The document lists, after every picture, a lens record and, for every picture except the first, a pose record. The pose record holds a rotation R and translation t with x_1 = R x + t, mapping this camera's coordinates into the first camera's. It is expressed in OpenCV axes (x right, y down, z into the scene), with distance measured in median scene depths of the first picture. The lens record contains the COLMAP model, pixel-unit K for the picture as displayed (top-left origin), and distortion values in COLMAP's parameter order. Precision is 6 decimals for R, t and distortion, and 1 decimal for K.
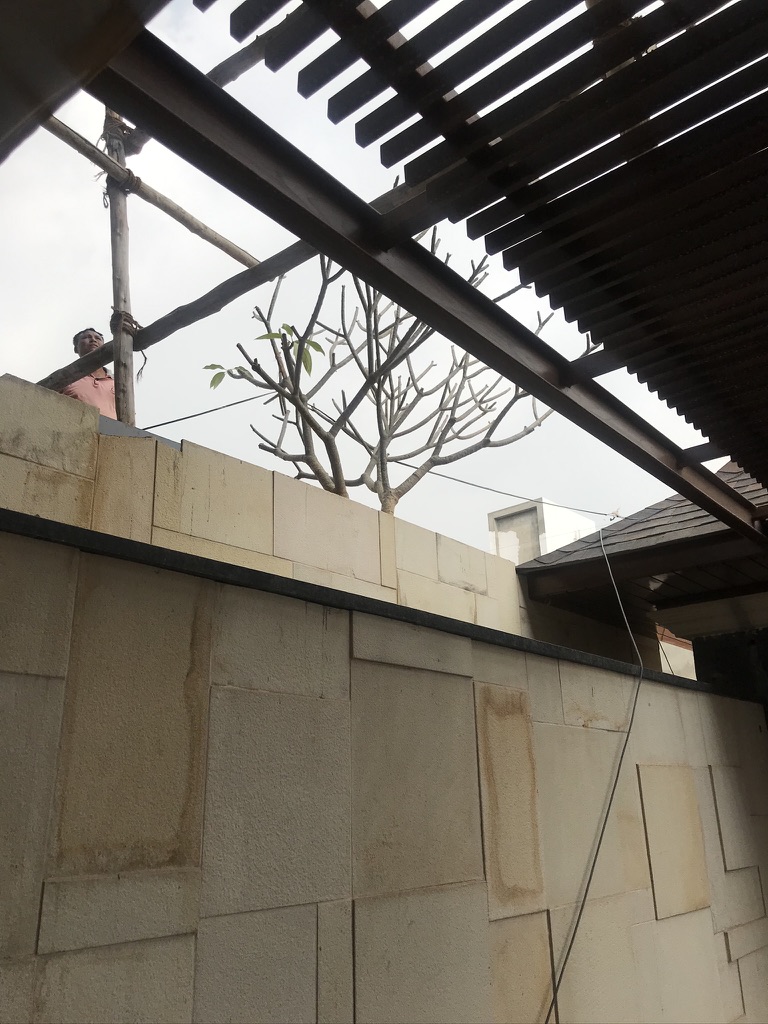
lens RADIAL K [[830.7, 0, 384.5], [0, 830.7, 509.4], [0, 0, 1]] dist [0.033506, -0.038024]
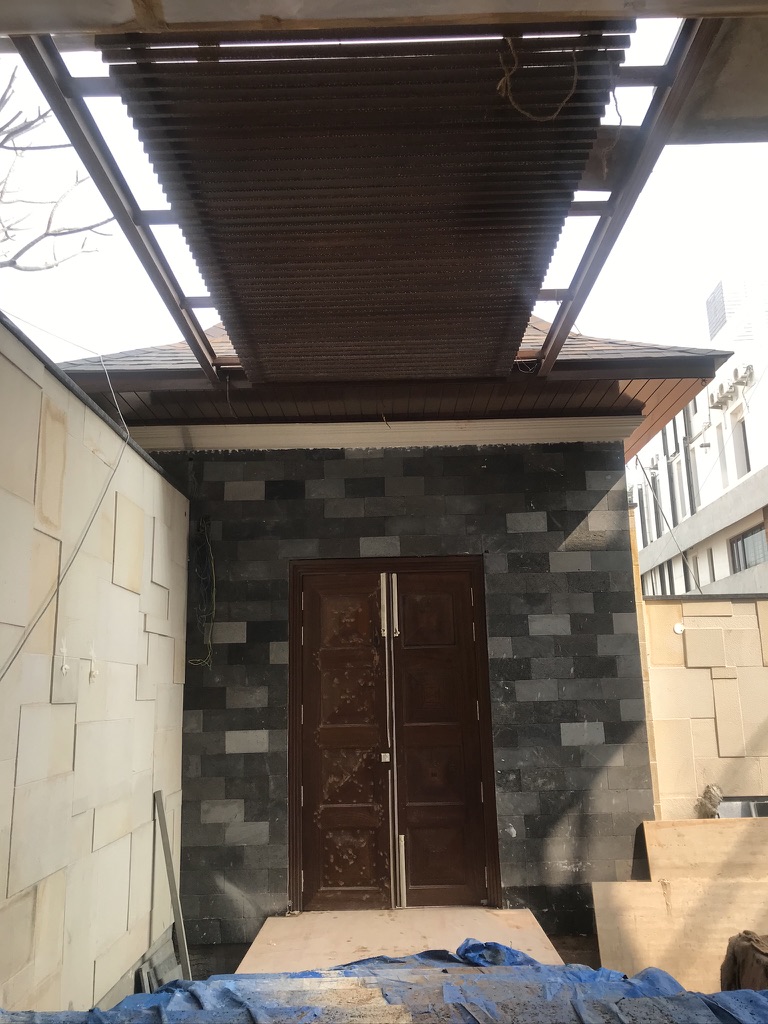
lens RADIAL K [[831.6, 0, 384.0], [0, 831.6, 502.5], [0, 0, 1]] dist [0.011820, 0.009091]
pose [[0.771517, 0.147758, 0.618812, -0.272008], [-0.208747, 0.977602, 0.026831, 0.193900], [-0.600987, -0.149876, 0.785081, -0.514393]]
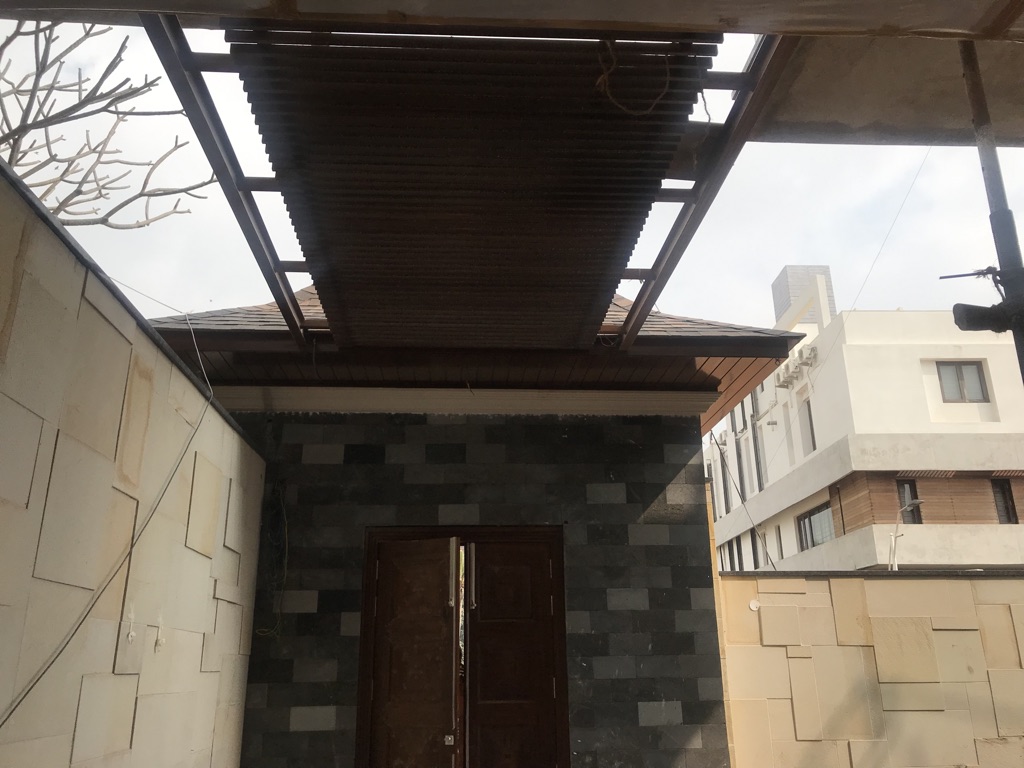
lens RADIAL K [[830.7, 0, 506.1], [0, 830.7, 372.9], [0, 0, 1]] dist [0.033506, -0.038024]
pose [[0.727972, 0.244872, 0.640387, -0.300398], [-0.236286, 0.966426, -0.100941, 0.201587], [-0.643604, -0.077832, 0.761391, -0.509133]]
